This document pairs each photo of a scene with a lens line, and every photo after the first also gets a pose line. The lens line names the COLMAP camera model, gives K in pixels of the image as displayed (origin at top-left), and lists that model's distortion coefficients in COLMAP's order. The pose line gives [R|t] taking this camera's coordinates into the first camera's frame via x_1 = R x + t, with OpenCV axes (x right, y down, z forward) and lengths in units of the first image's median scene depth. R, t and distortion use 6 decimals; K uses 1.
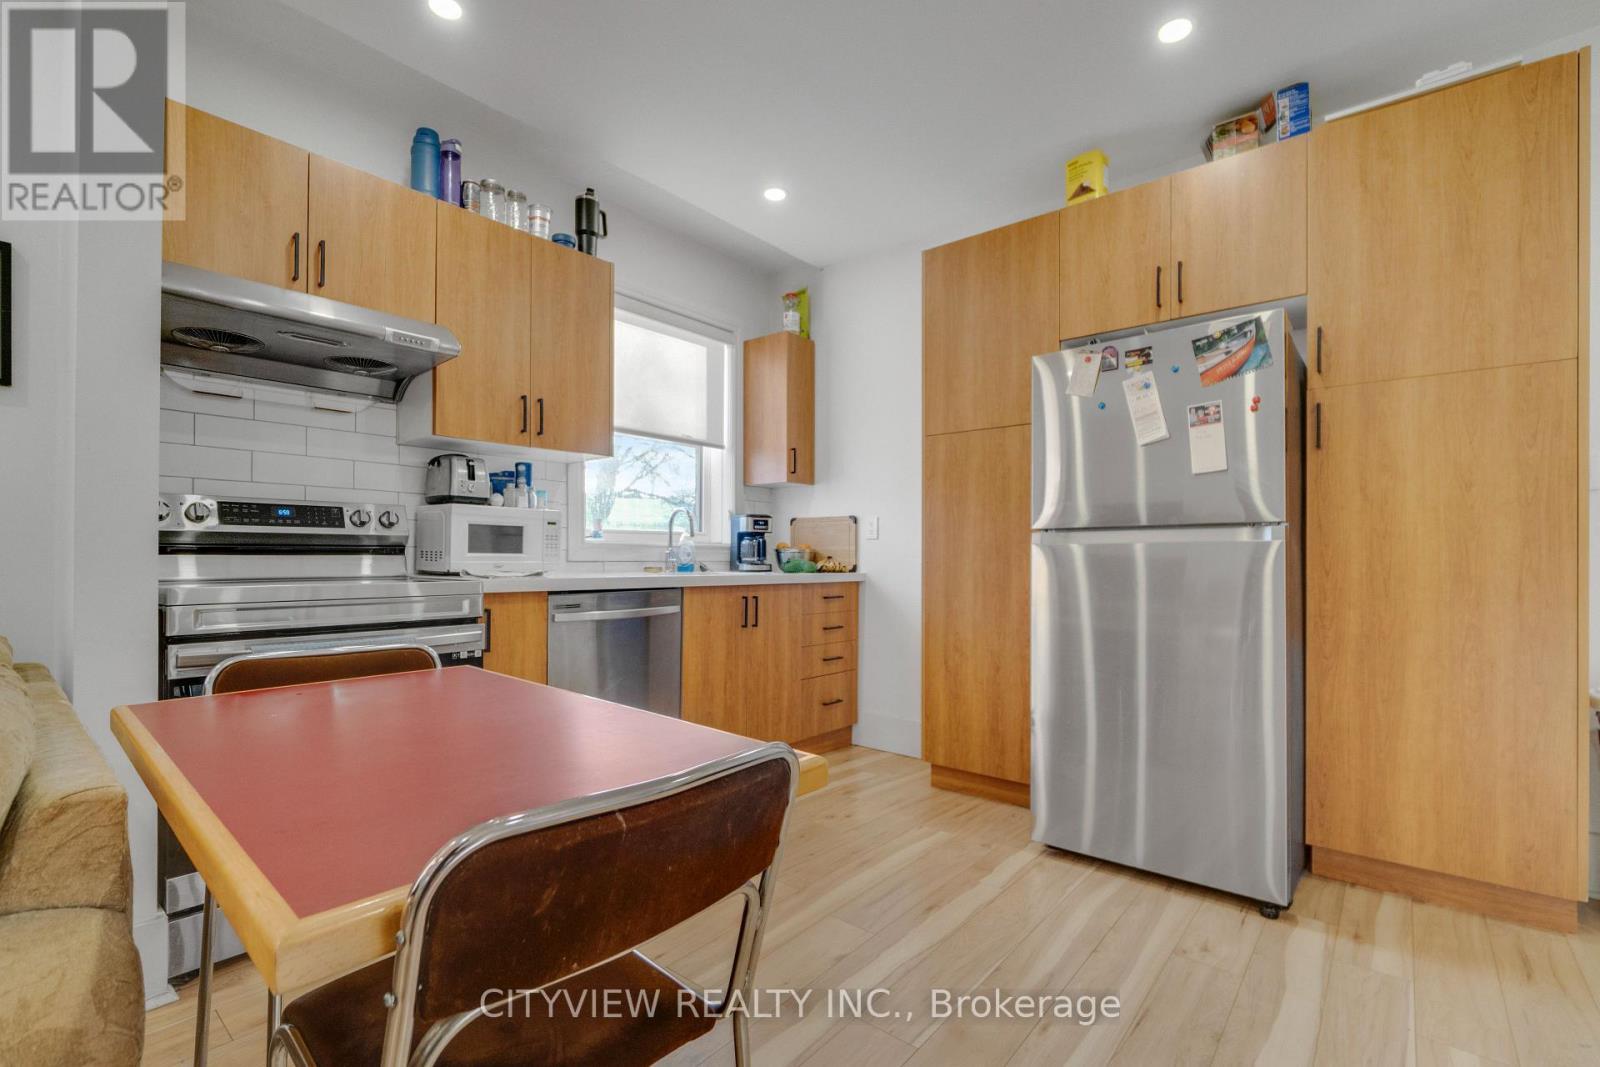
lens RADIAL K [[712.1, 0, 765.9], [0, 712.1, 560.9], [0, 0, 1]] dist [-0.001065, -0.000092]
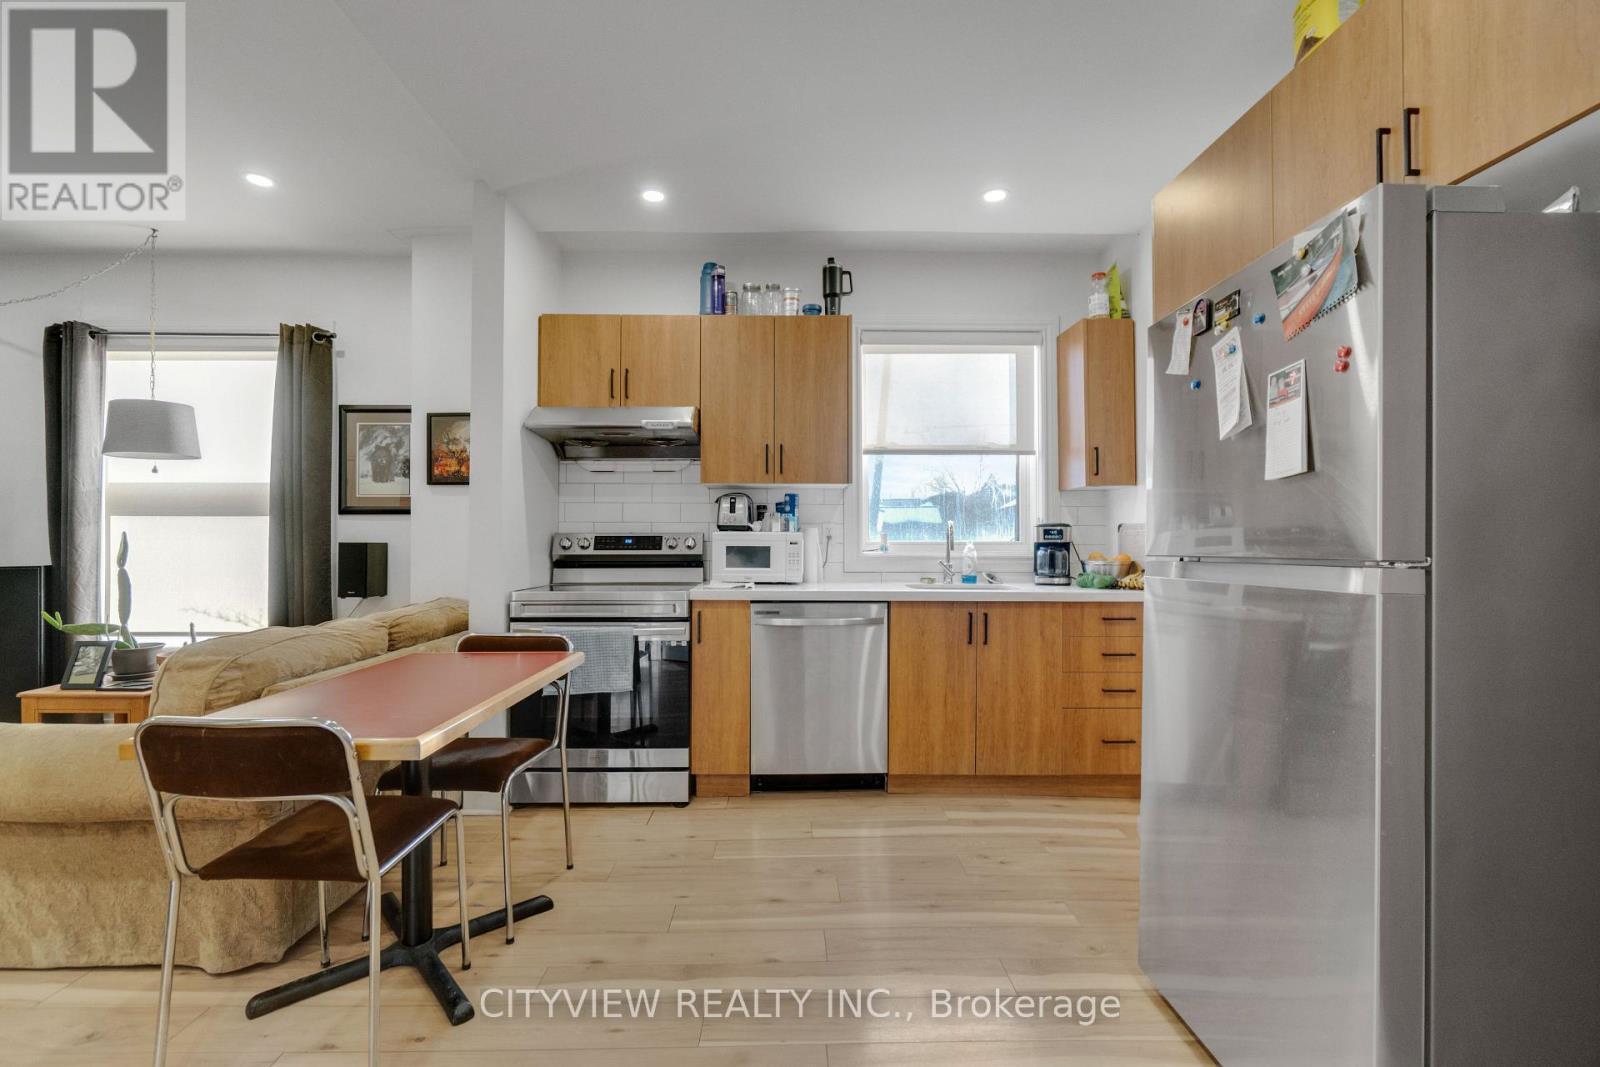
lens RADIAL K [[707.3, 0, 846.8], [0, 707.3, 541.7], [0, 0, 1]] dist [0.000829, 0.000189]
pose [[0.674871, 0.000271, -0.737936, 0.701588], [-0.001723, 0.999998, -0.001209, -0.057053], [0.737934, 0.002087, 0.674870, 0.253842]]
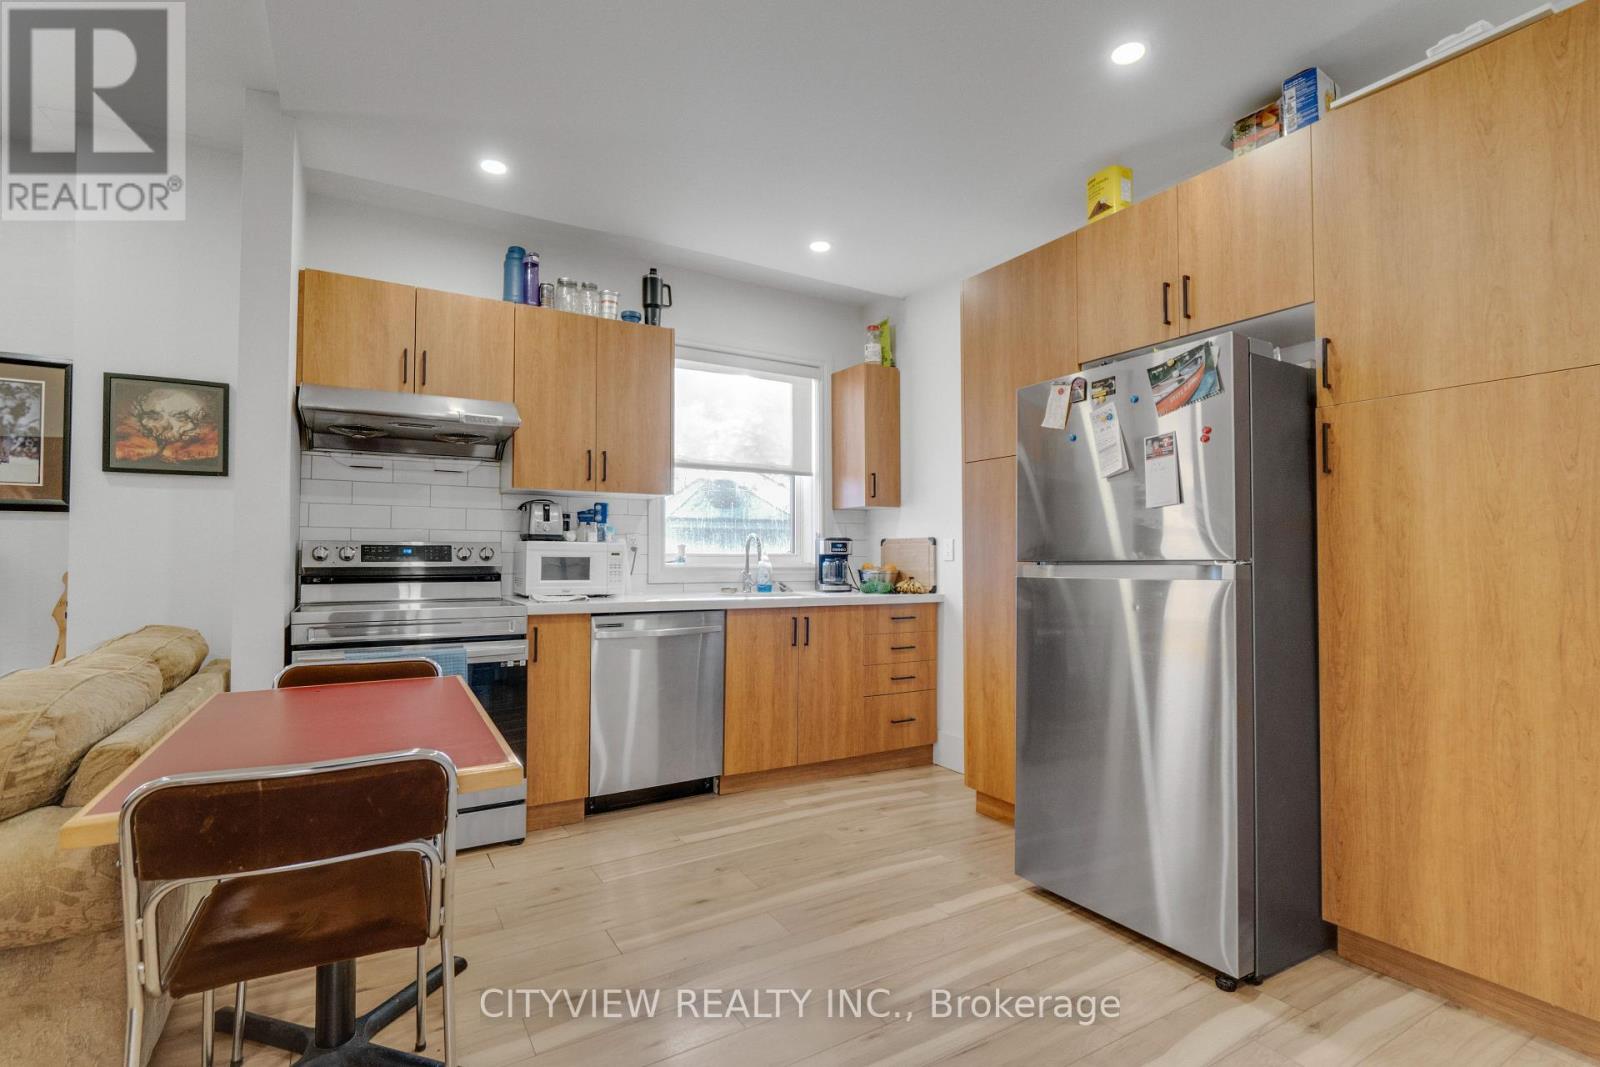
lens RADIAL K [[728.8, 0, 803.9], [0, 728.8, 548.7], [0, 0, 1]] dist [-0.000696, -0.000115]
pose [[0.949265, -0.004217, -0.314449, 0.404781], [-0.000945, 0.999867, -0.016263, -0.044539], [0.314476, 0.015735, 0.949135, -0.064370]]
